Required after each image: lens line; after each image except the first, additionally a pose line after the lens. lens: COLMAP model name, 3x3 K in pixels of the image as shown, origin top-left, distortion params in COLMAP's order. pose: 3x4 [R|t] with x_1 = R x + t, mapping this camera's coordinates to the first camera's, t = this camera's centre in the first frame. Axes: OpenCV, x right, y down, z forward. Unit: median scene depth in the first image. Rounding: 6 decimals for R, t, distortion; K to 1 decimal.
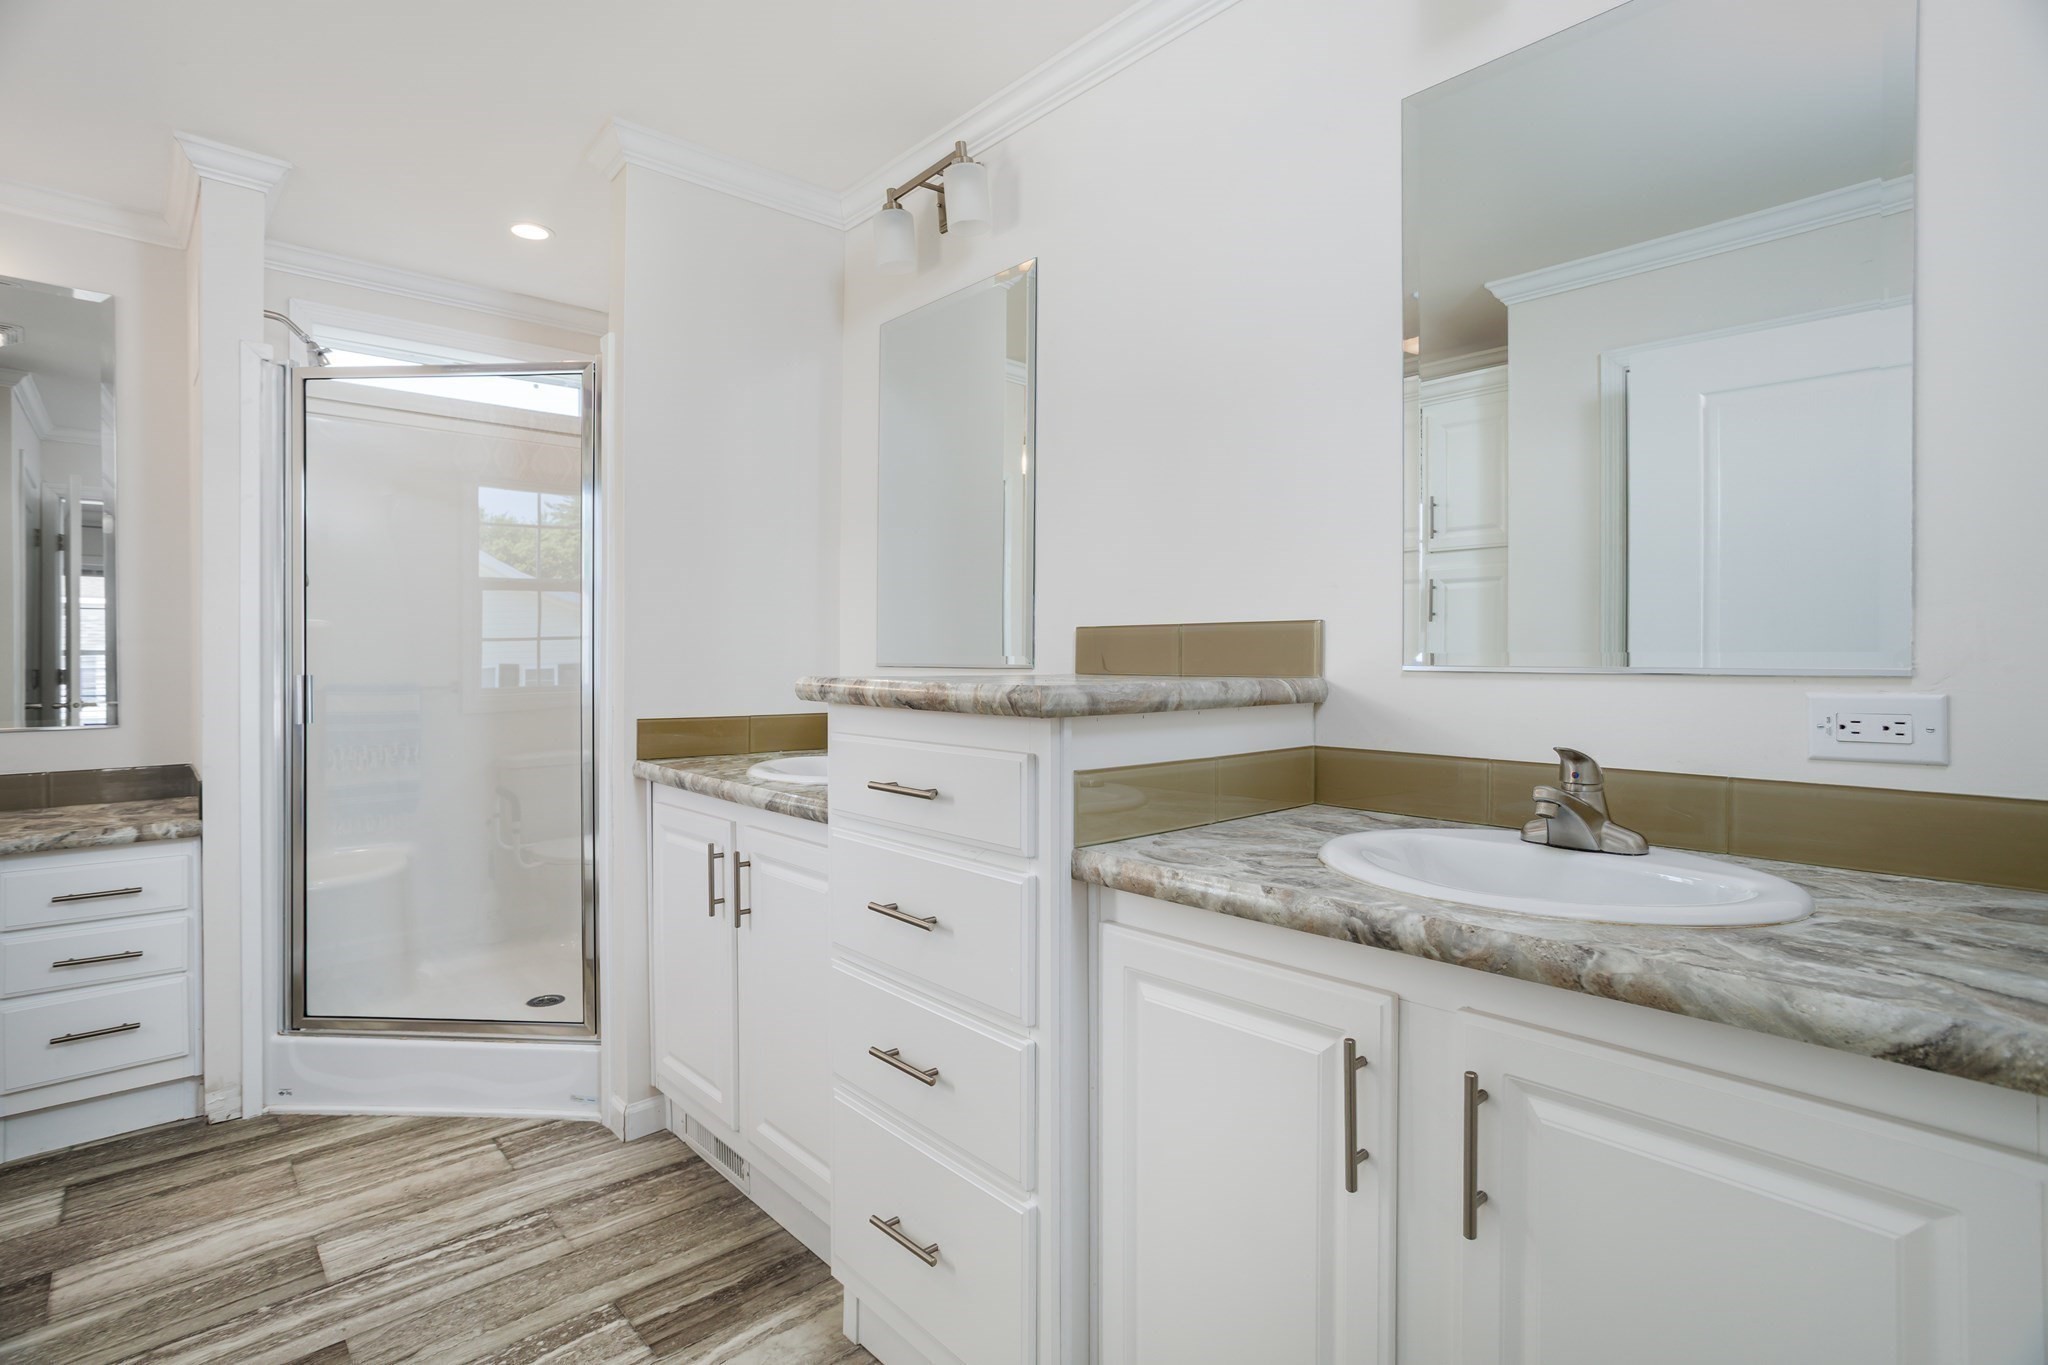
lens RADIAL K [[988.7, 0, 1012.4], [0, 988.7, 669.7], [0, 0, 1]] dist [-0.014784, 0.004473]
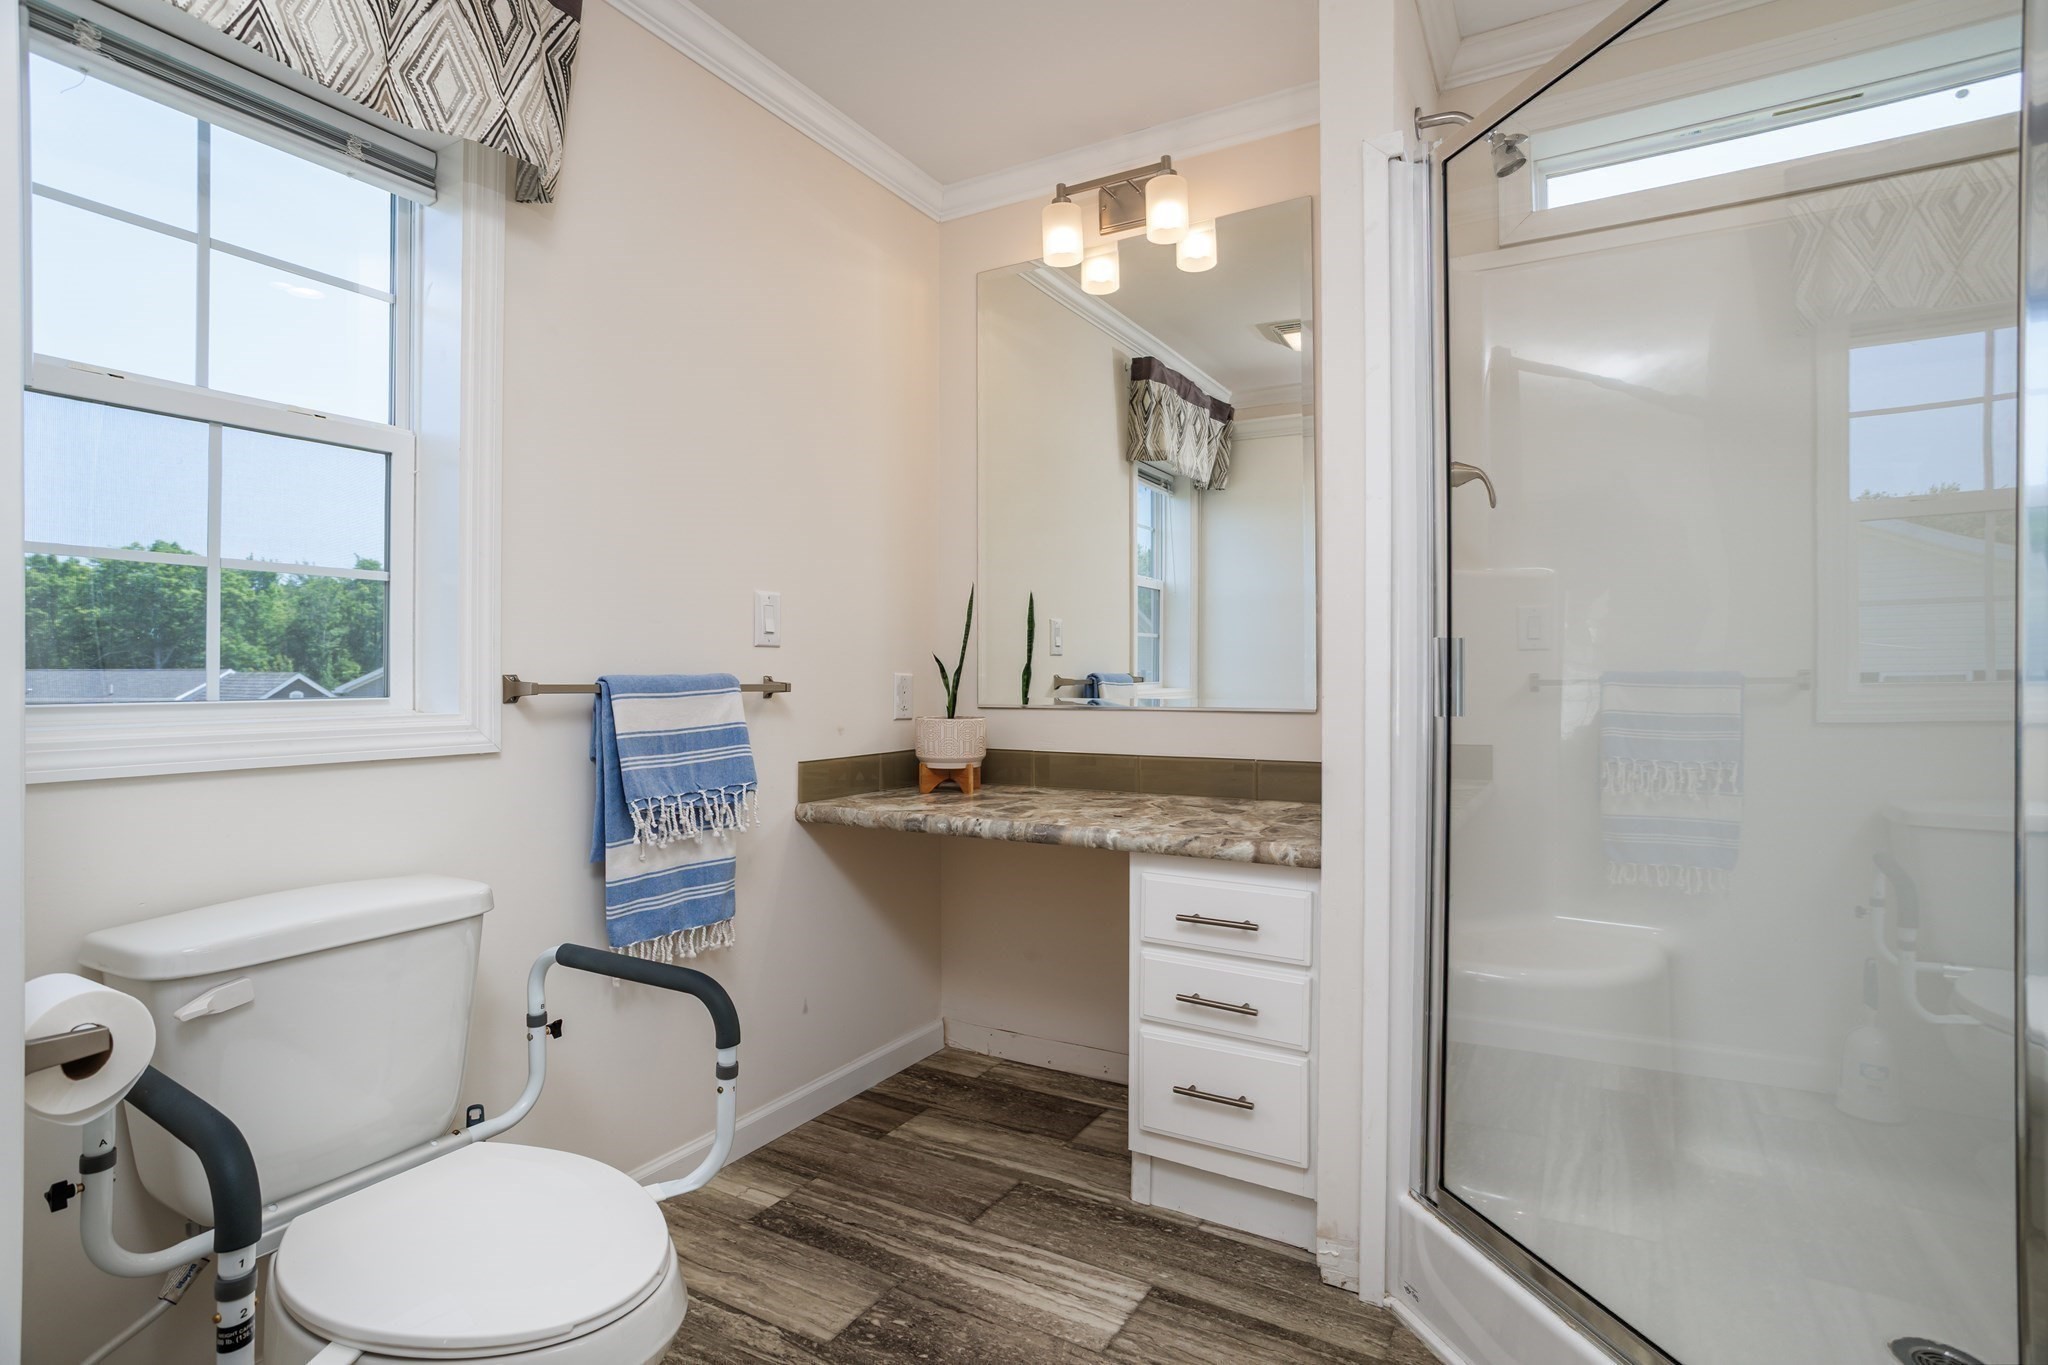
lens RADIAL K [[988.7, 0, 1024.1], [0, 988.7, 681.8], [0, 0, 1]] dist [-0.014784, 0.004473]
pose [[0.298048, 0.002595, -0.954547, -0.217858], [-0.002649, 0.999995, 0.001892, 0.035175], [0.954547, 0.001965, 0.298053, 0.597864]]
